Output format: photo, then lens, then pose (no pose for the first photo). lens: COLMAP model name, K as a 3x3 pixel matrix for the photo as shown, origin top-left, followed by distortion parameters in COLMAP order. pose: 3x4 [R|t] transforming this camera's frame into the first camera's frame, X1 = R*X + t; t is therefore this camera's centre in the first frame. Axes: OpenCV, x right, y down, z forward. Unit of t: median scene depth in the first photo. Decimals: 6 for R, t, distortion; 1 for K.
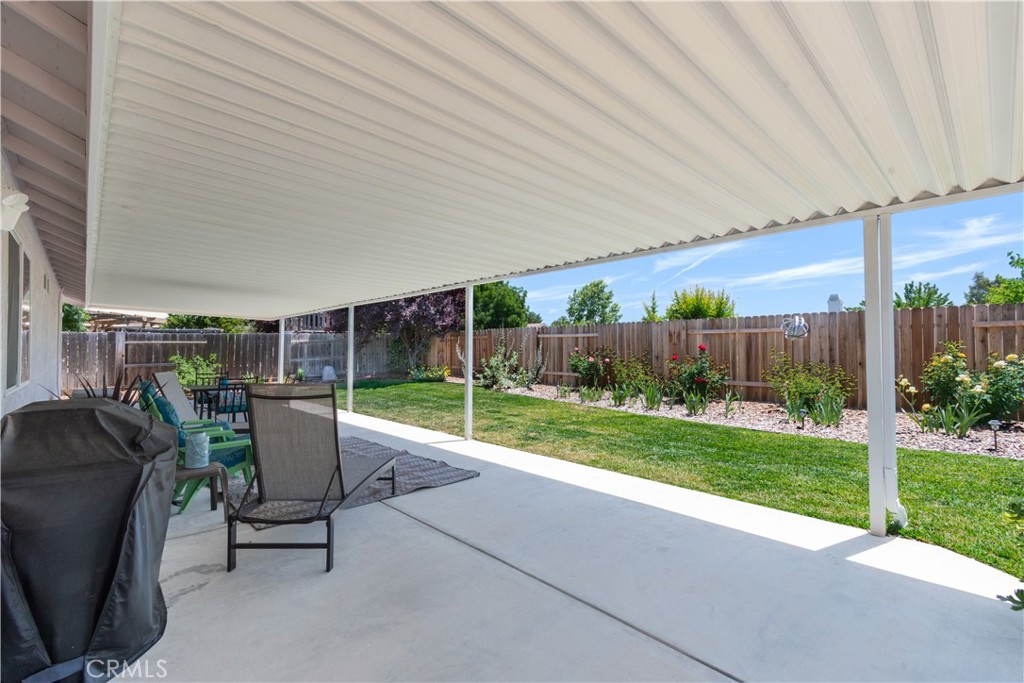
lens RADIAL K [[458.4, 0, 510.1], [0, 458.4, 344.2], [0, 0, 1]] dist [0.002319, -0.000394]
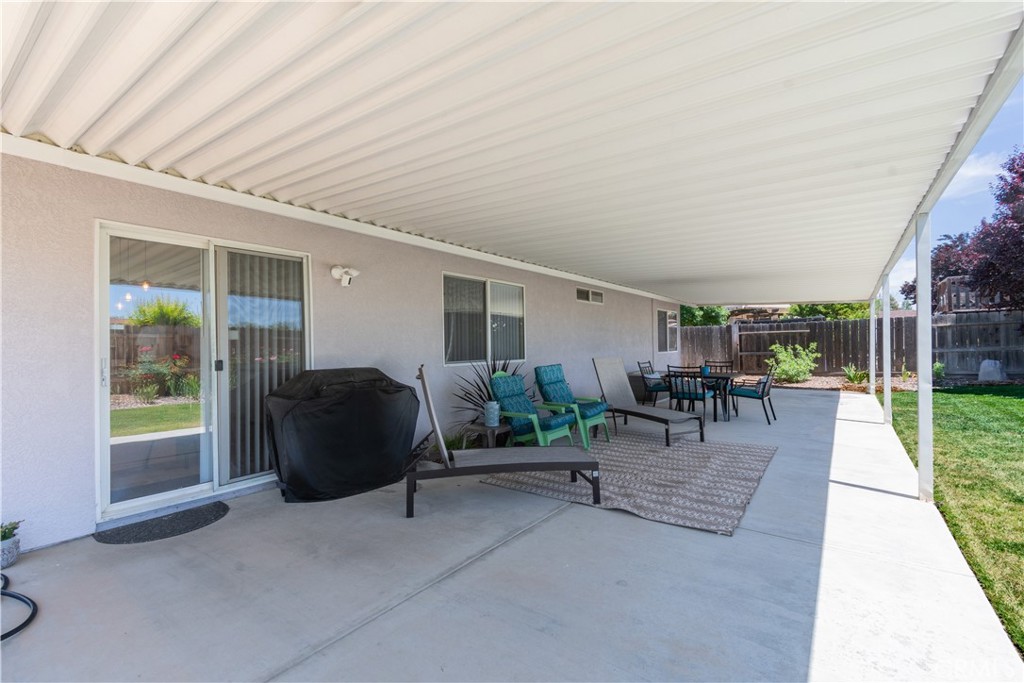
lens RADIAL K [[458.4, 0, 508.8], [0, 458.4, 342.3], [0, 0, 1]] dist [0.002319, -0.000394]
pose [[0.178037, -0.005321, -0.984009, 0.184410], [0.024059, 0.999710, -0.001053, 0.005962], [0.983730, -0.023487, 0.178113, 0.222381]]
